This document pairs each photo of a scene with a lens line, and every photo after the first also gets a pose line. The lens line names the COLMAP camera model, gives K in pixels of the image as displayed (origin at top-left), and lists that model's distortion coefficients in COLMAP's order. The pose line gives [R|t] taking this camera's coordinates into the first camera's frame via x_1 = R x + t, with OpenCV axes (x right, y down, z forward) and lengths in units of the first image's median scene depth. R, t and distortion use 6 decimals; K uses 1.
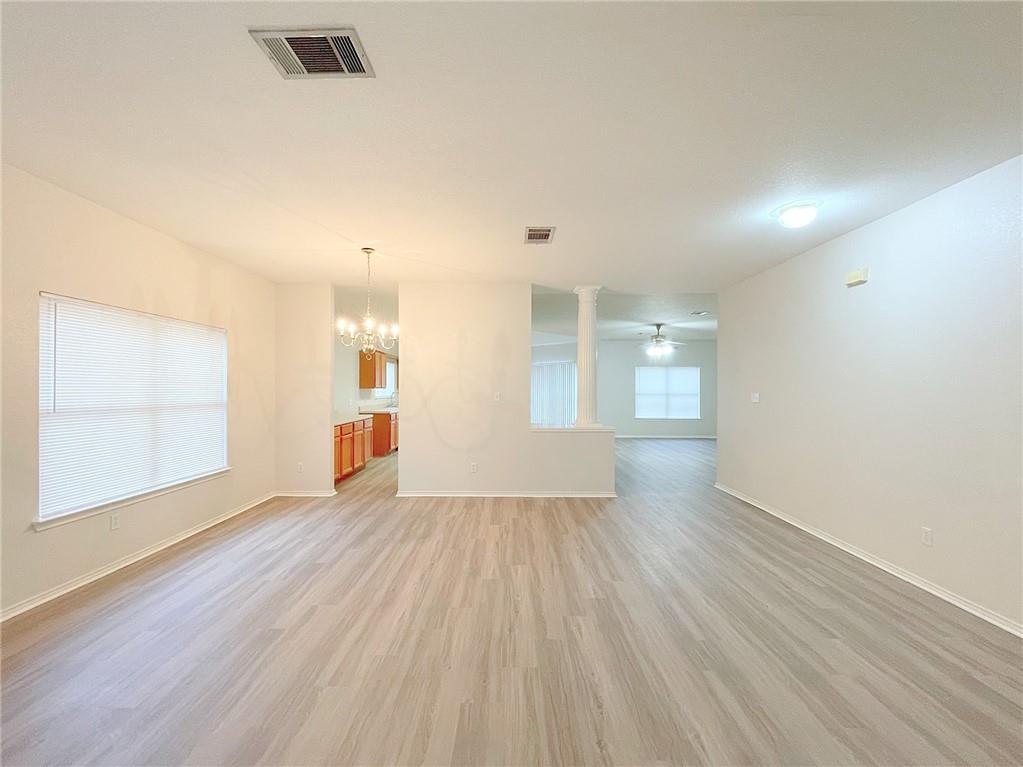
lens RADIAL K [[424.7, 0, 512.0], [0, 424.7, 384.8], [0, 0, 1]] dist [-0.004594, 0.001994]
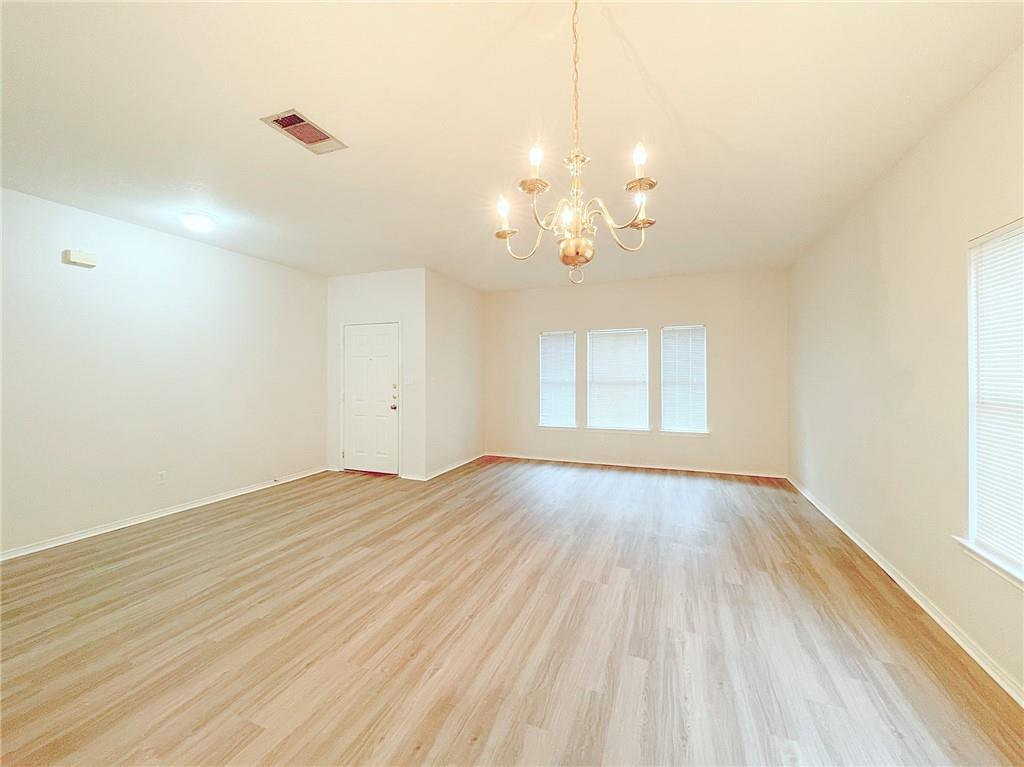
lens RADIAL K [[425.1, 0, 511.0], [0, 425.1, 377.5], [0, 0, 1]] dist [-0.004594, 0.001994]
pose [[-0.932044, -0.005305, 0.362306, -0.448234], [-0.002773, 0.999968, 0.007510, 0.015092], [-0.362335, 0.005995, -0.932029, 1.456616]]
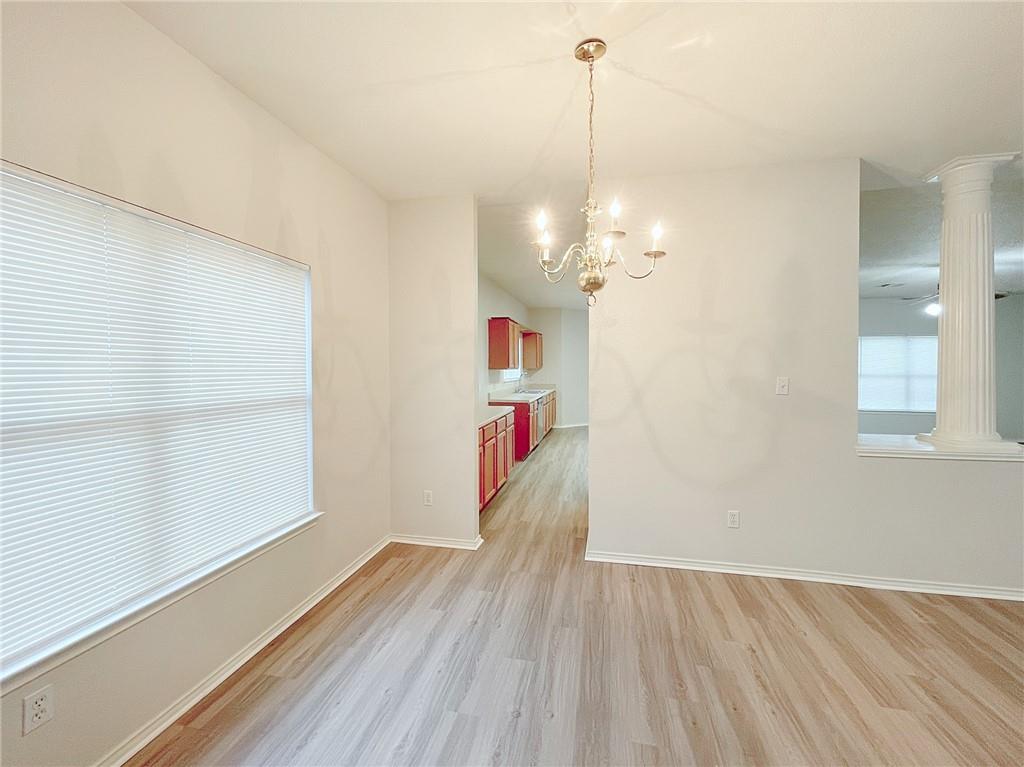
lens RADIAL K [[425.1, 0, 513.2], [0, 425.1, 367.0], [0, 0, 1]] dist [-0.004594, 0.001994]
pose [[0.977453, -0.005901, -0.211072, -0.353721], [0.007263, 0.999958, 0.005678, 0.000563], [0.211030, -0.007083, 0.977454, 0.608474]]
